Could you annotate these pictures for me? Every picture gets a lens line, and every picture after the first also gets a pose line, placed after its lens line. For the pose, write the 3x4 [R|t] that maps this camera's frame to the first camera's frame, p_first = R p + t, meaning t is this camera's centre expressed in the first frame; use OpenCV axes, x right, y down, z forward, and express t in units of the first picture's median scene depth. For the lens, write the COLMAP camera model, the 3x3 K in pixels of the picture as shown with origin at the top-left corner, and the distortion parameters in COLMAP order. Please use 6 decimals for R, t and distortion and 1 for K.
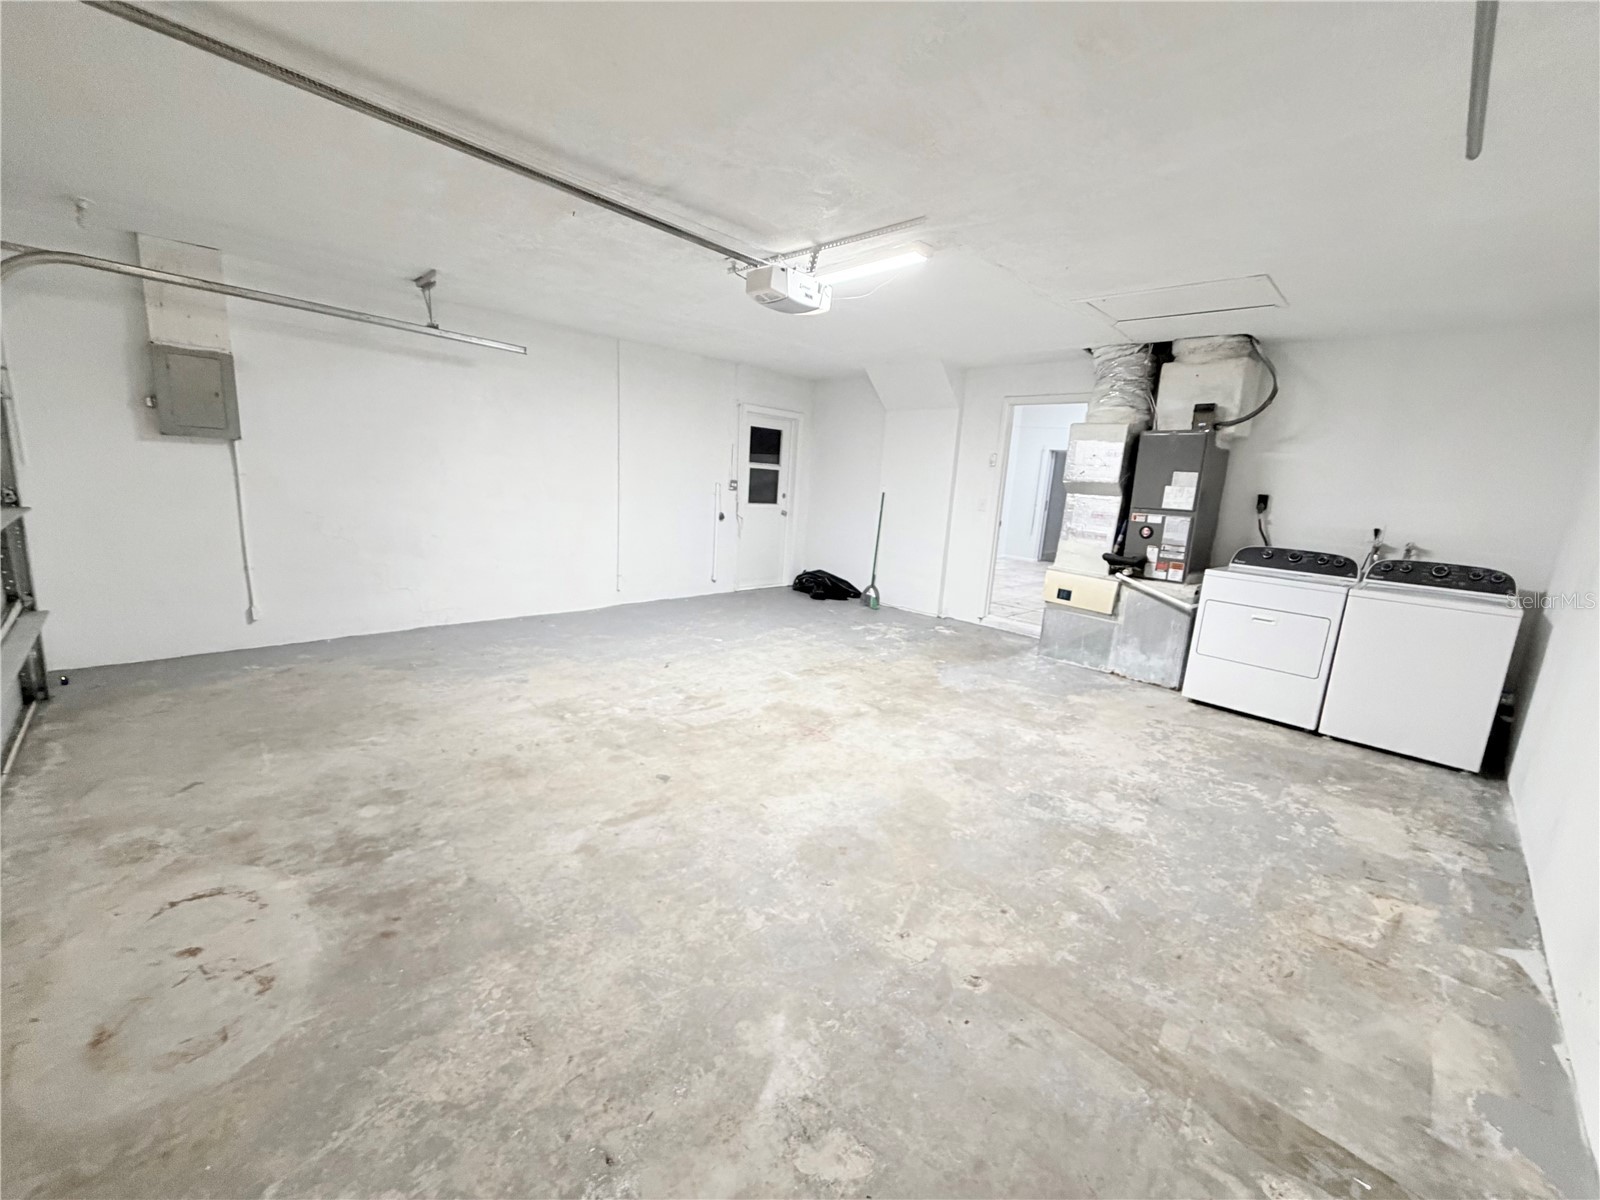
lens RADIAL K [[641.2, 0, 800.2], [0, 641.2, 601.8], [0, 0, 1]] dist [0.002496, -0.000015]
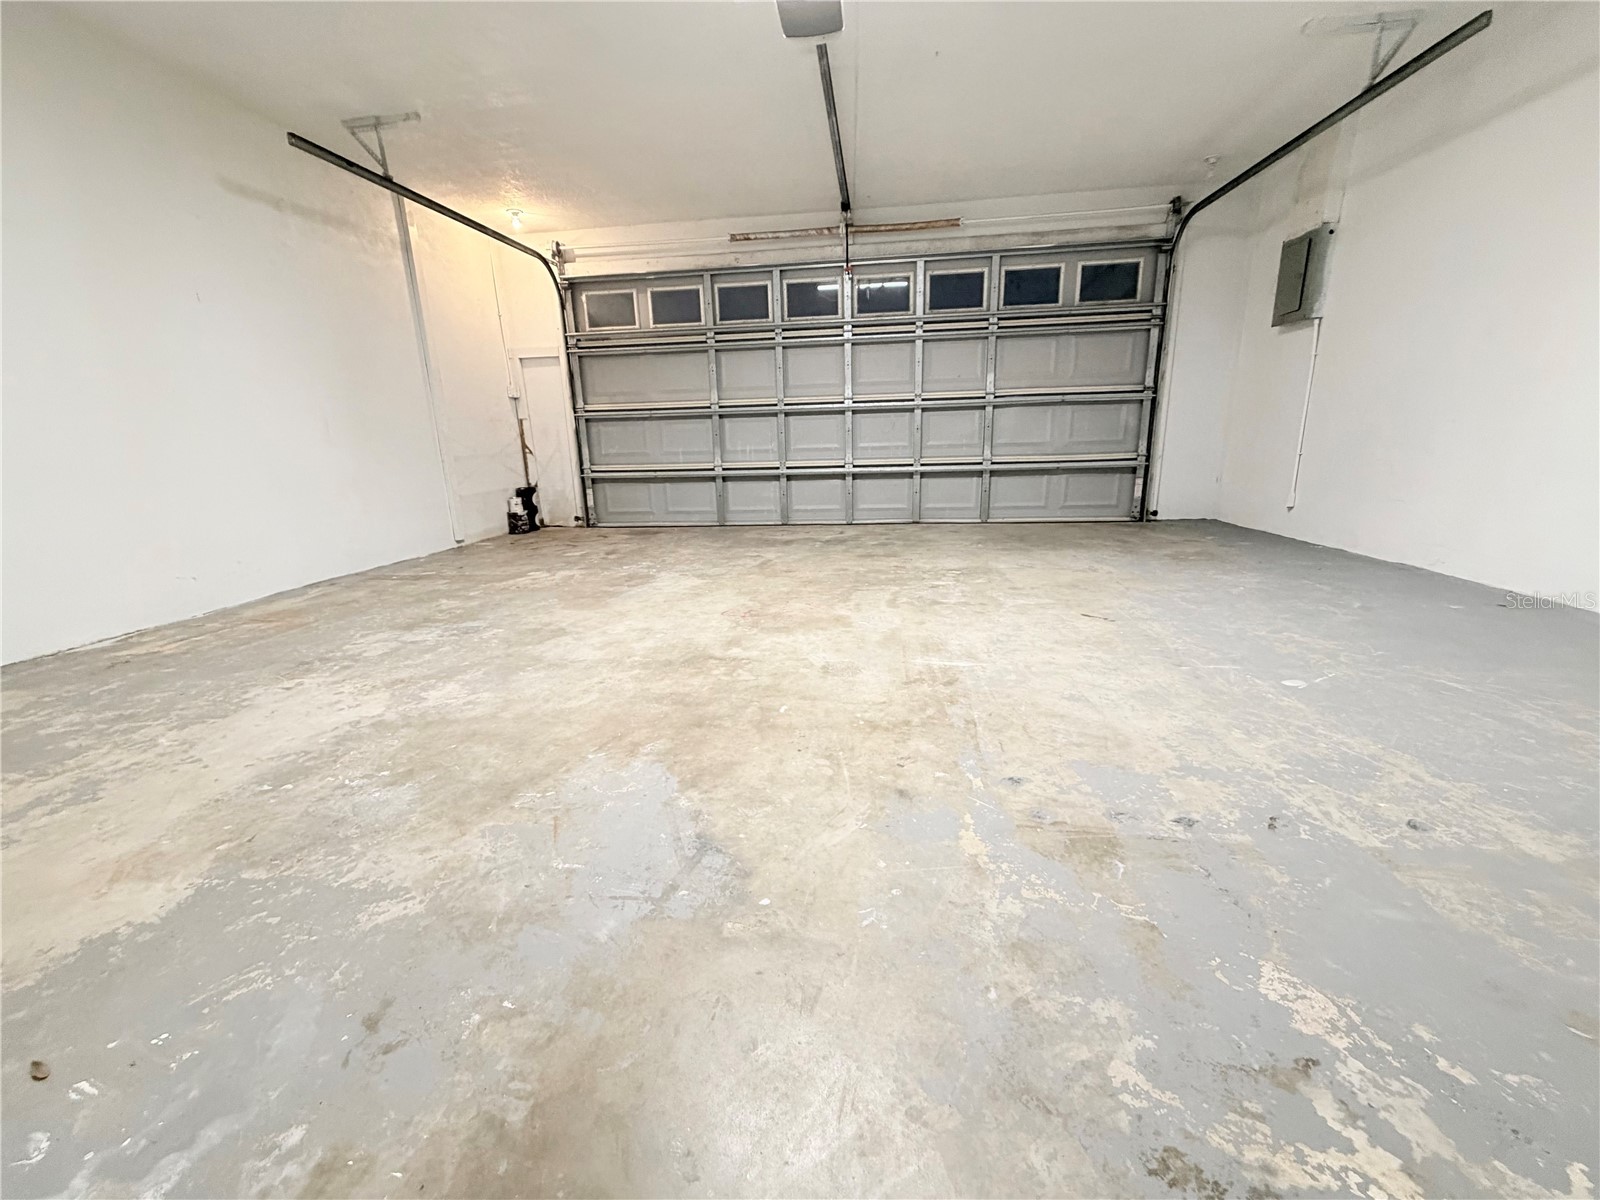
lens RADIAL K [[641.2, 0, 799.7], [0, 641.2, 598.9], [0, 0, 1]] dist [0.002496, -0.000015]
pose [[-0.789592, 0.113061, -0.603126, 0.425902], [-0.138642, 0.924594, 0.354829, -0.103471], [0.597764, 0.363789, -0.714377, 1.503572]]
